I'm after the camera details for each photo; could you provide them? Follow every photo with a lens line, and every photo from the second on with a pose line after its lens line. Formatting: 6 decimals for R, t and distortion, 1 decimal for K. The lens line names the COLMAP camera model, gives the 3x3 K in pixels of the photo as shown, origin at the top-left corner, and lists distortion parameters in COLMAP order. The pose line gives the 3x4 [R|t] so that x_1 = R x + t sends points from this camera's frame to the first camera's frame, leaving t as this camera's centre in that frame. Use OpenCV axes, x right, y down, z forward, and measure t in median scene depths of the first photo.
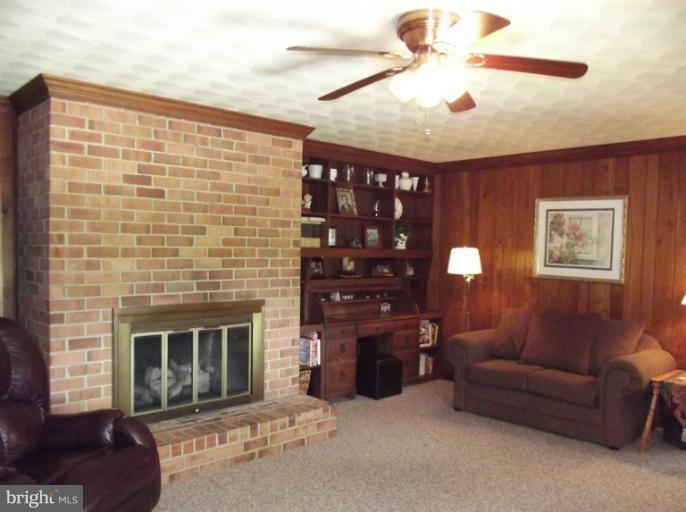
lens RADIAL K [[600.9, 0, 343.0], [0, 600.9, 256.0], [0, 0, 1]] dist [-0.035974, 0.008033]
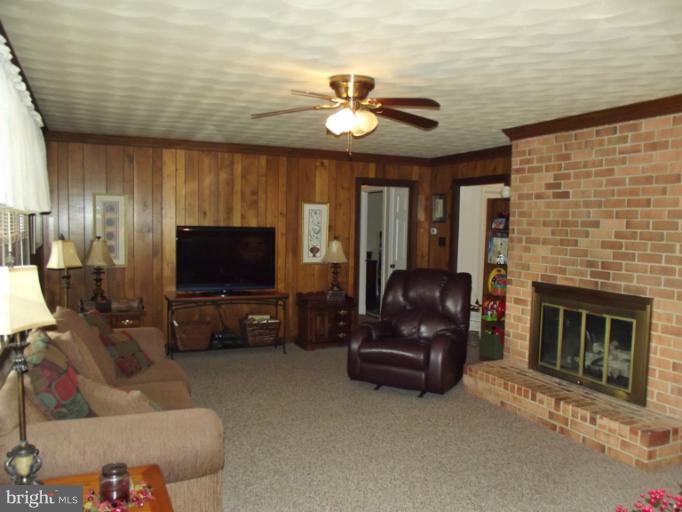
lens RADIAL K [[597.4, 0, 341.0], [0, 597.4, 256.0], [0, 0, 1]] dist [-0.035974, 0.008033]
pose [[-0.350593, 0.028098, -0.936106, 0.960907], [-0.046279, 0.997809, 0.047282, -0.013910], [0.935384, 0.059899, -0.348524, 0.951971]]
